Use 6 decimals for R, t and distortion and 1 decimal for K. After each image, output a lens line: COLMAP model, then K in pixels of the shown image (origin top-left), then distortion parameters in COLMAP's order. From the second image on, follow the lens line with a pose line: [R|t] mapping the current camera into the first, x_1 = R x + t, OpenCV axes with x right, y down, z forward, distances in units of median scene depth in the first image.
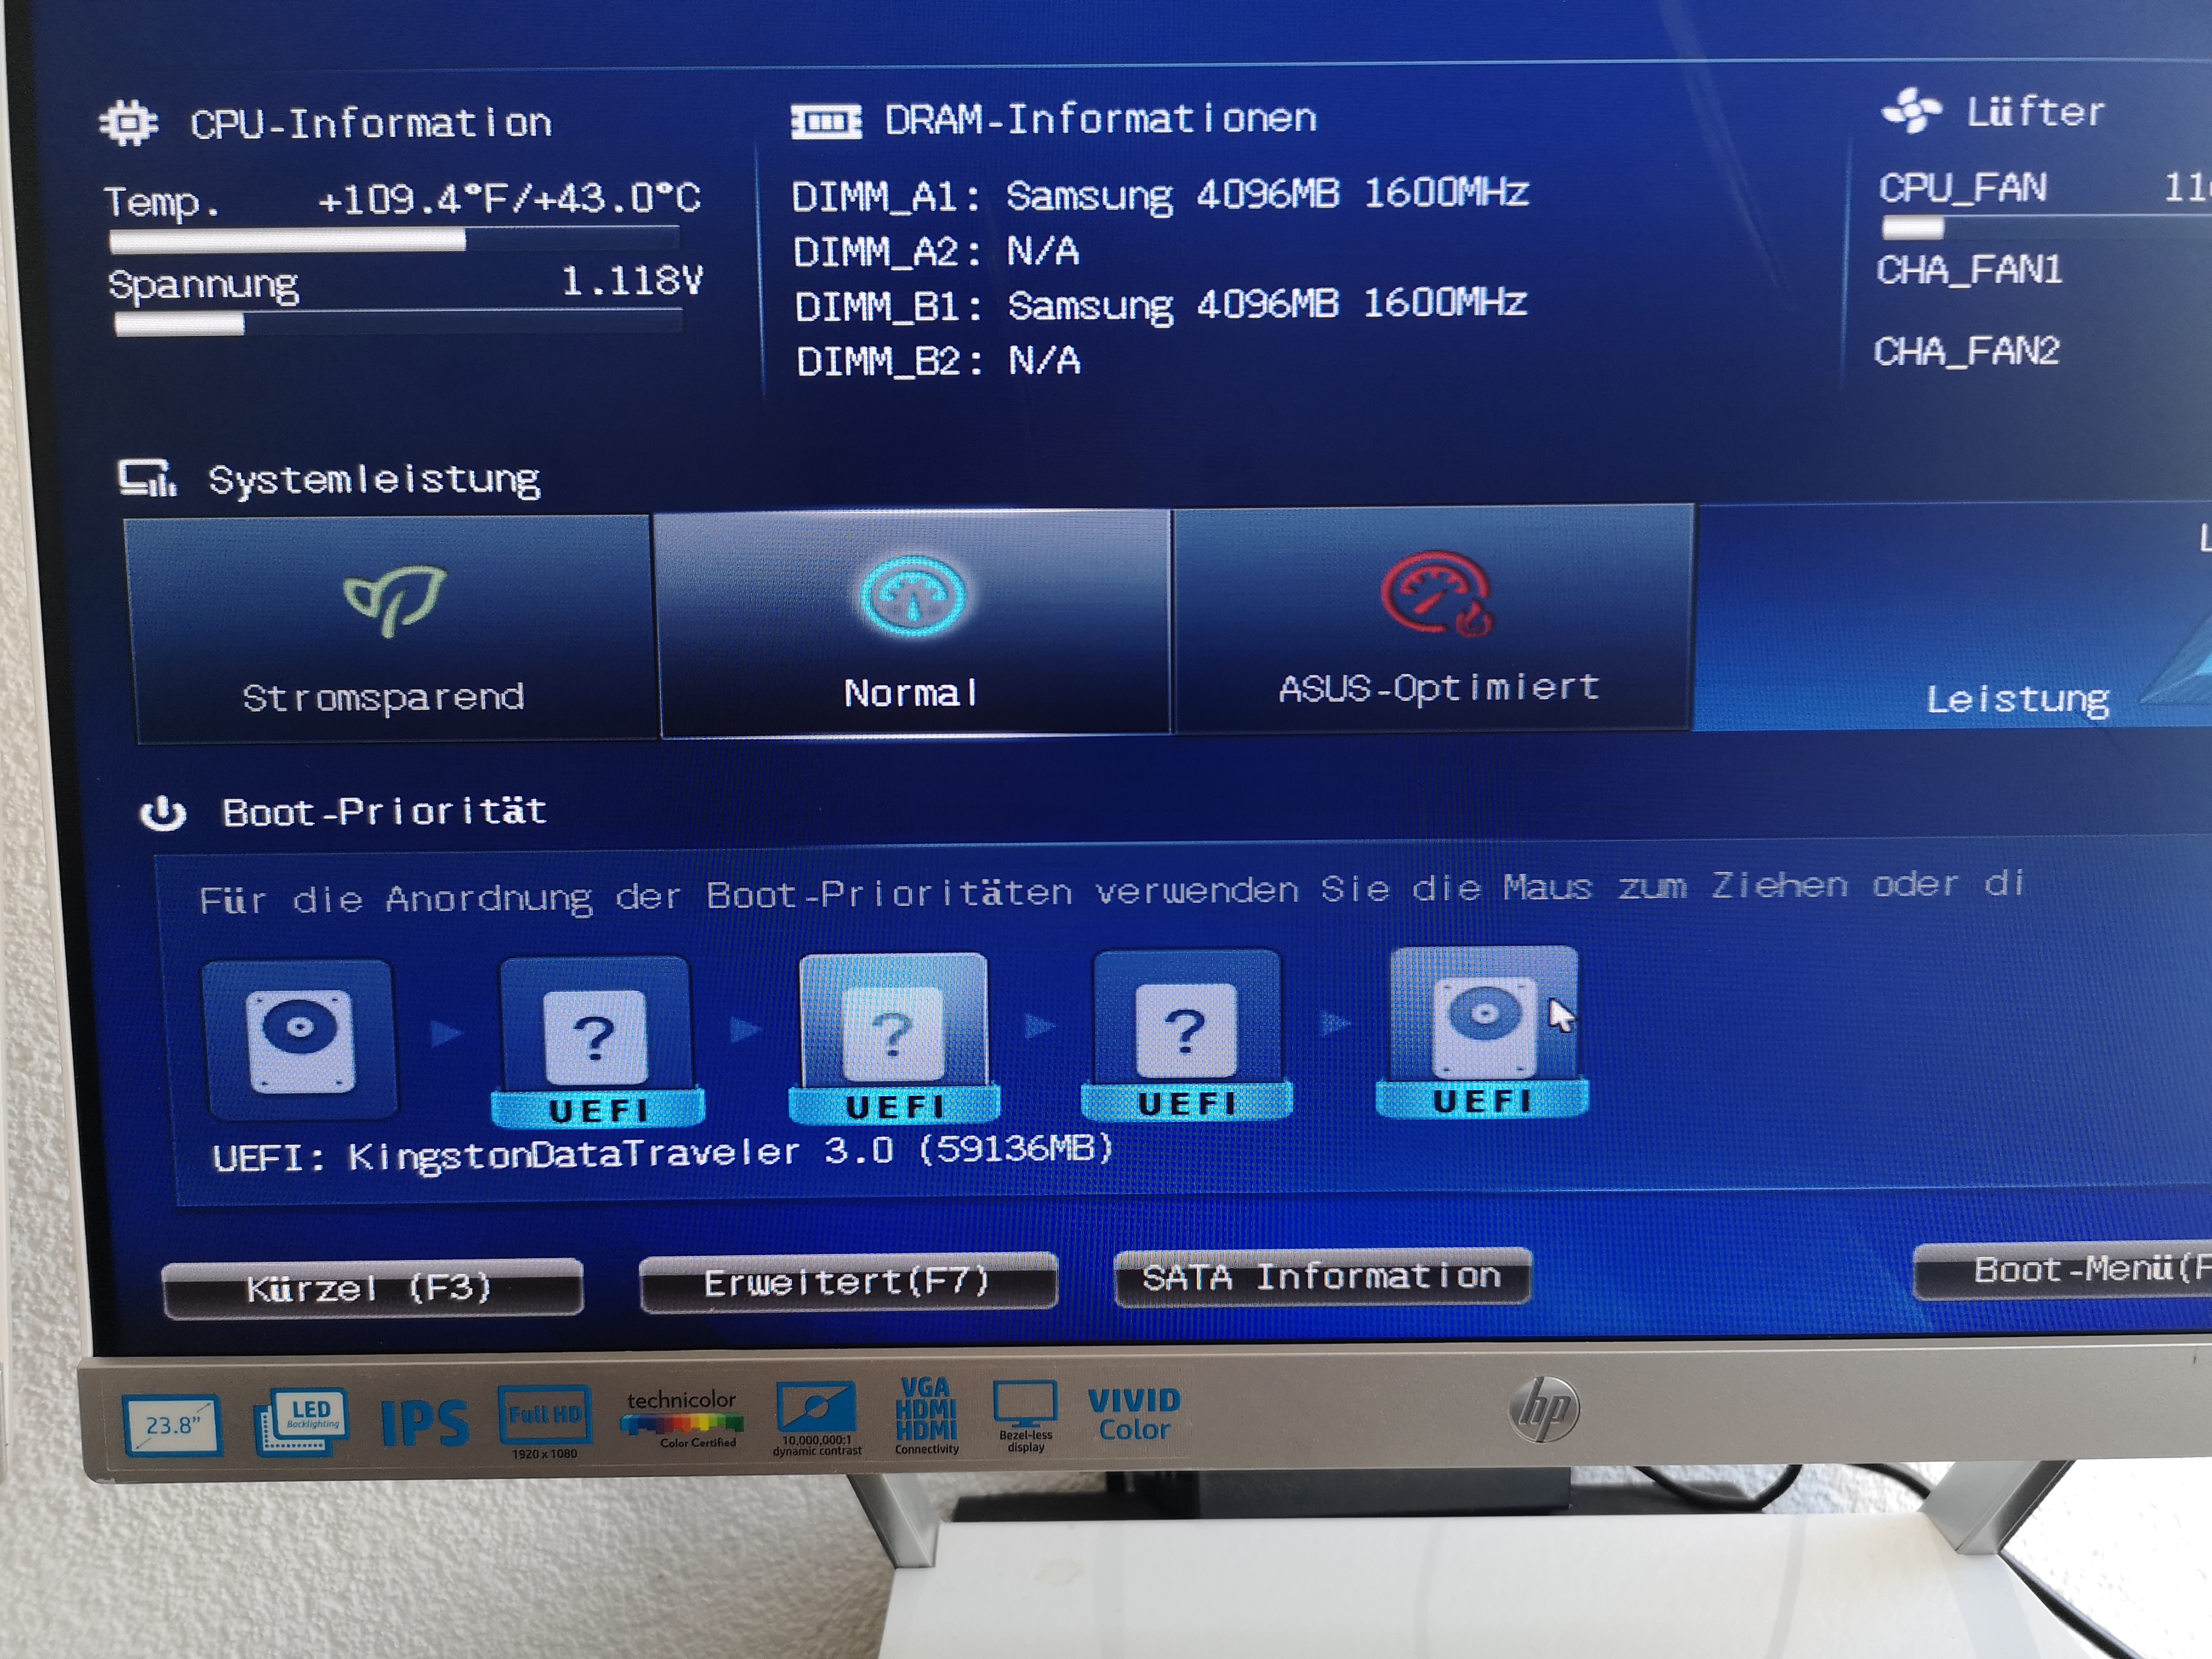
lens RADIAL K [[1737.1, 0, 1088.6], [0, 1737.1, 827.1], [0, 0, 1]] dist [0.036119, -0.078268]
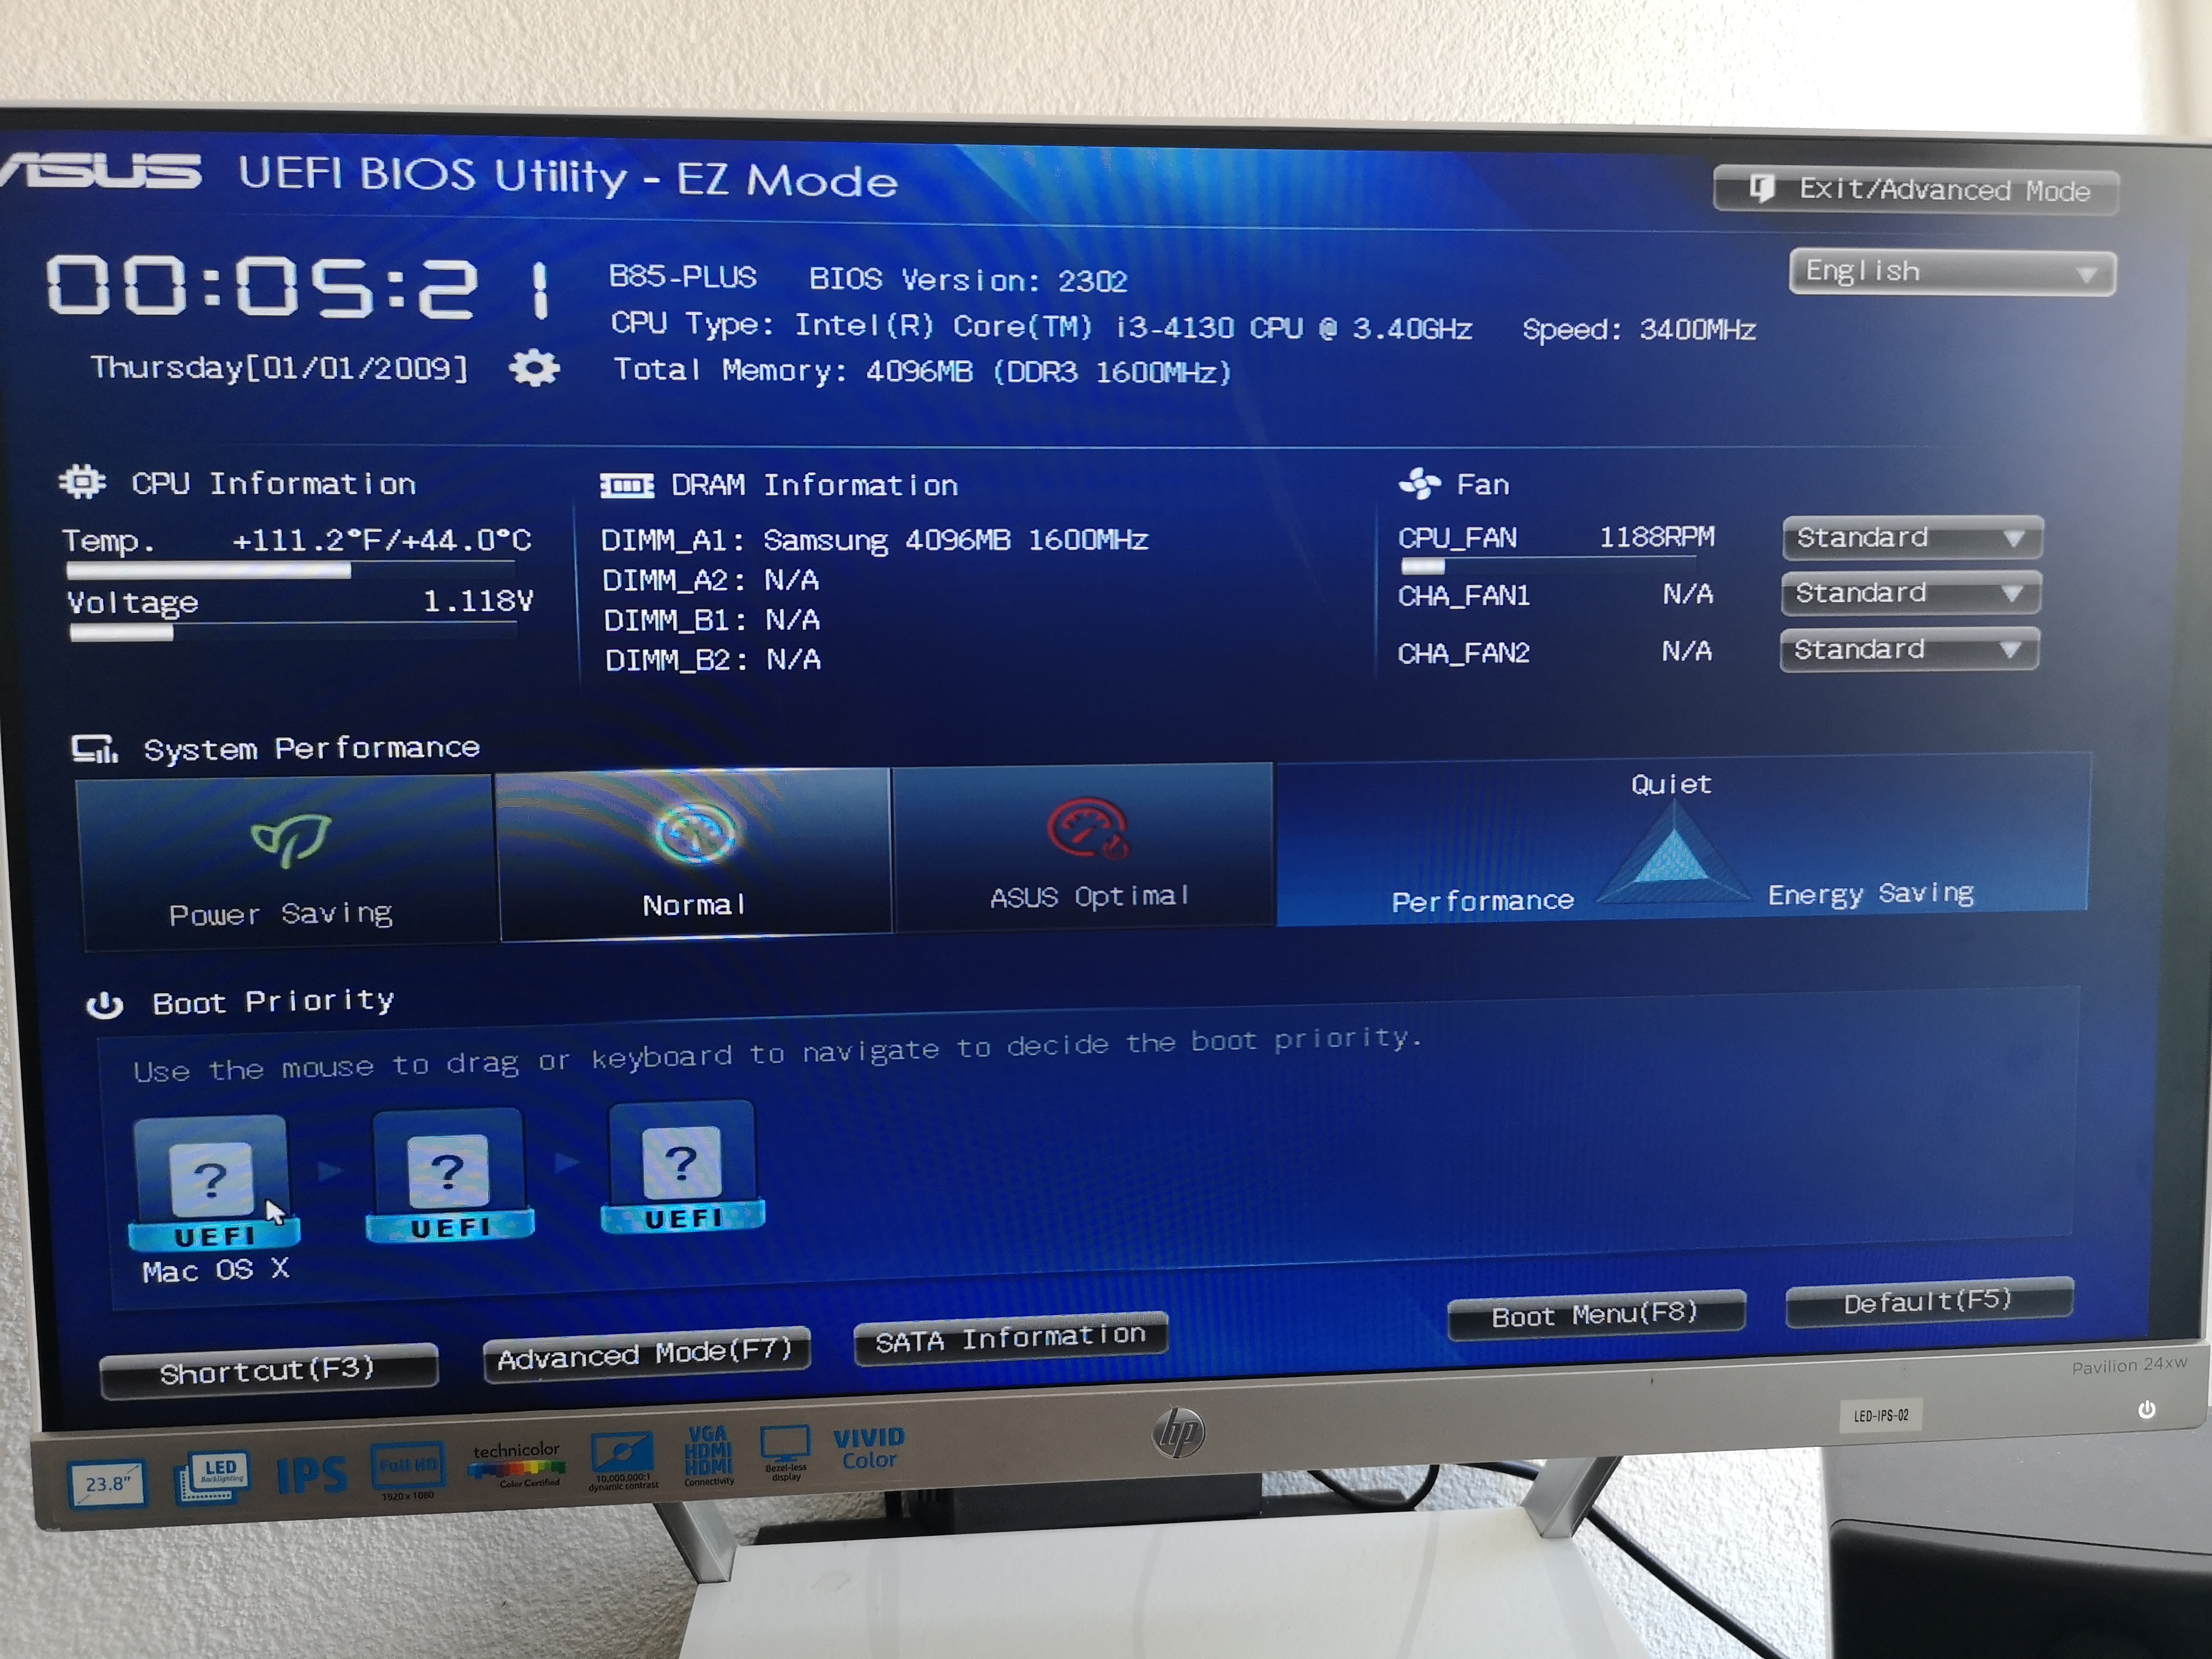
lens RADIAL K [[1737.1, 0, 1103.2], [0, 1737.1, 818.9], [0, 0, 1]] dist [0.036119, -0.078268]
pose [[0.996303, -0.006674, 0.085650, 0.095702], [0.009003, 0.999599, -0.026837, -0.104929], [-0.085437, 0.027509, 0.995964, -0.351349]]
